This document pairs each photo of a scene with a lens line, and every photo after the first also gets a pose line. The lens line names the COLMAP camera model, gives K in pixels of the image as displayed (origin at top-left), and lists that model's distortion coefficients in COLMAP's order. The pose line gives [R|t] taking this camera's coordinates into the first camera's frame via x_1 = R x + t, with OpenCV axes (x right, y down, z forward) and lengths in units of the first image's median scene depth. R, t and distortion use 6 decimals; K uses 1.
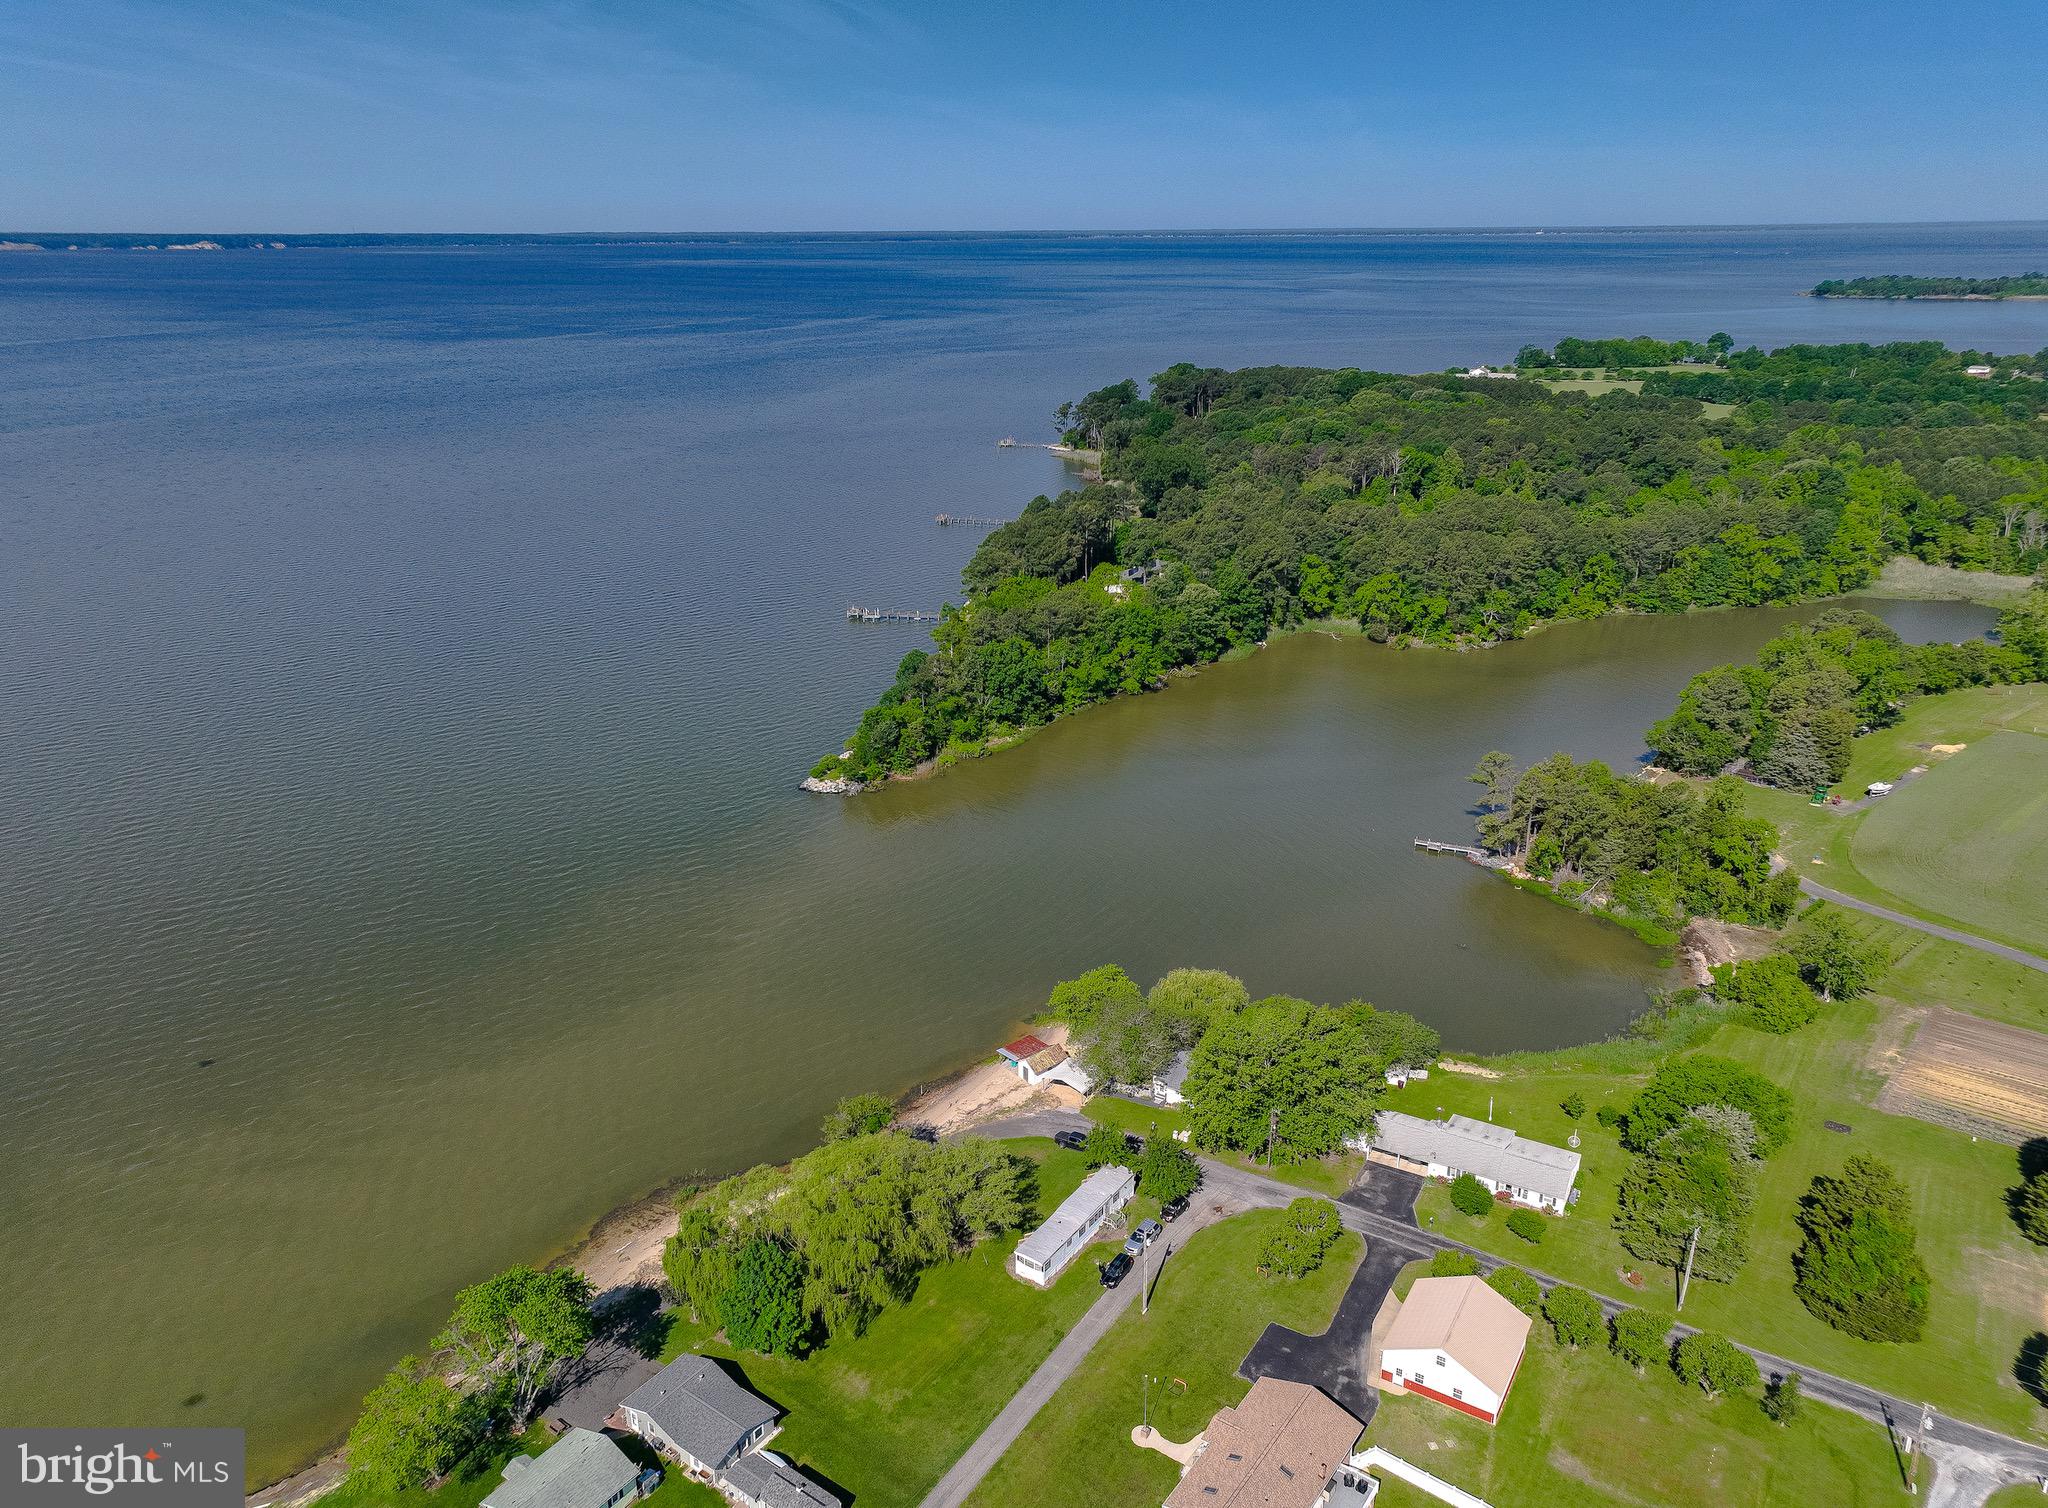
lens RADIAL K [[1437.7, 0, 1021.0], [0, 1437.7, 750.4], [0, 0, 1]] dist [0.003740, 0.021686]
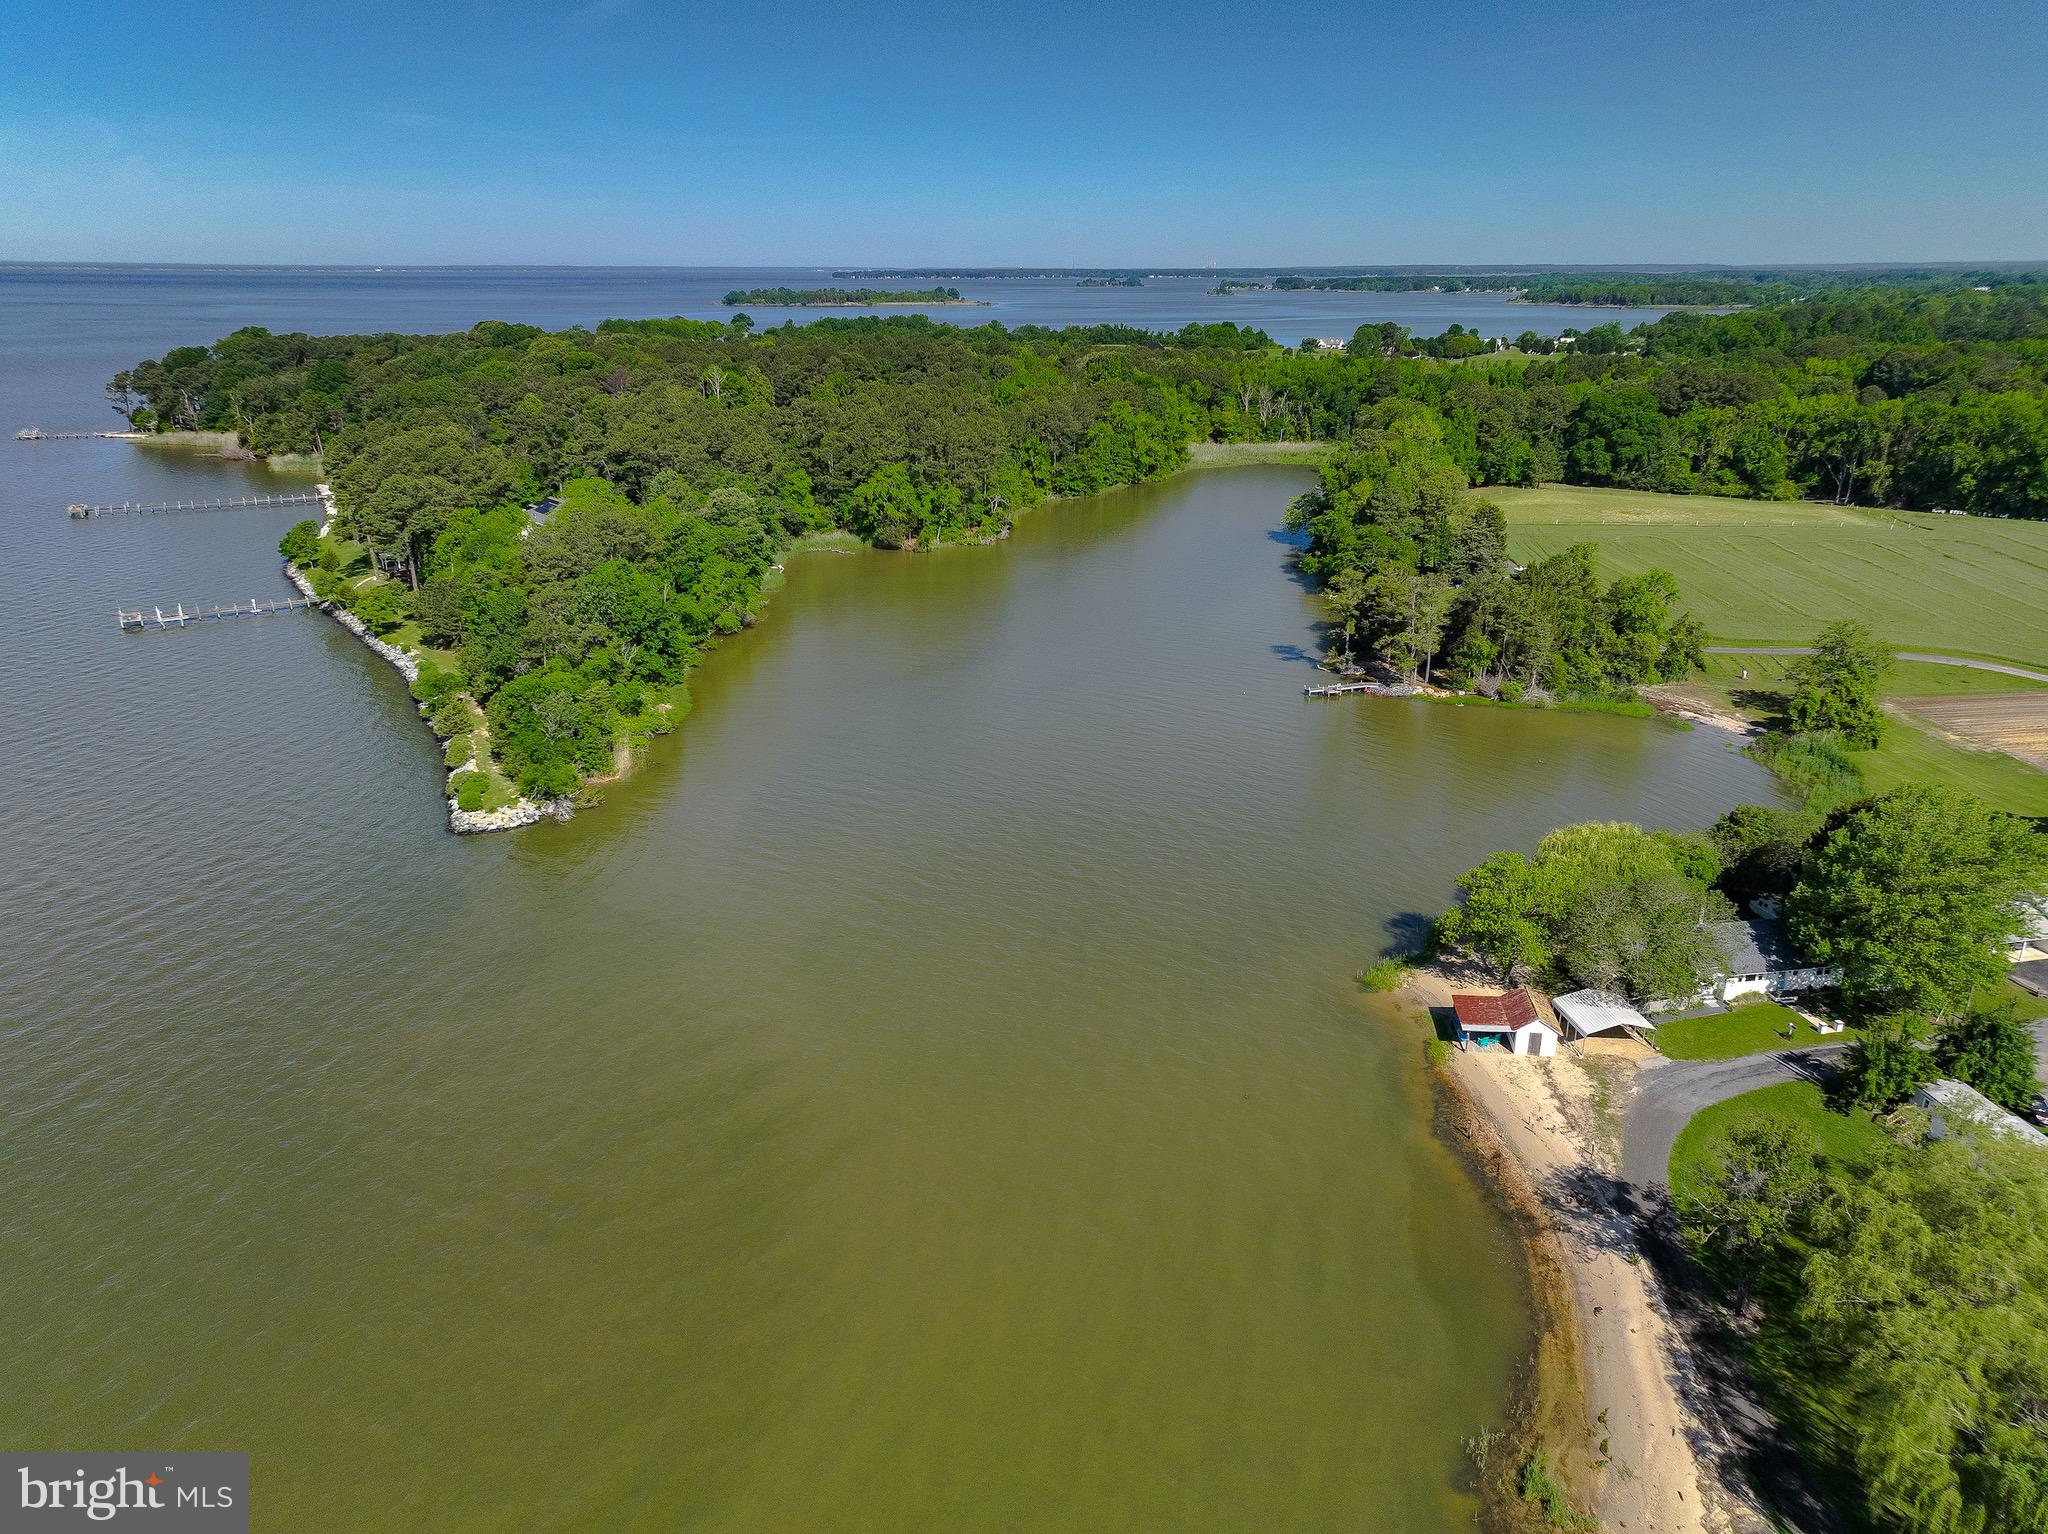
lens RADIAL K [[1437.7, 0, 1029.1], [0, 1437.7, 763.6], [0, 0, 1]] dist [0.003740, 0.021686]
pose [[0.742145, -0.213190, 0.635430, -0.285301], [0.223708, 0.972487, 0.064997, 0.011212], [-0.631804, 0.093914, 0.769418, 0.357006]]
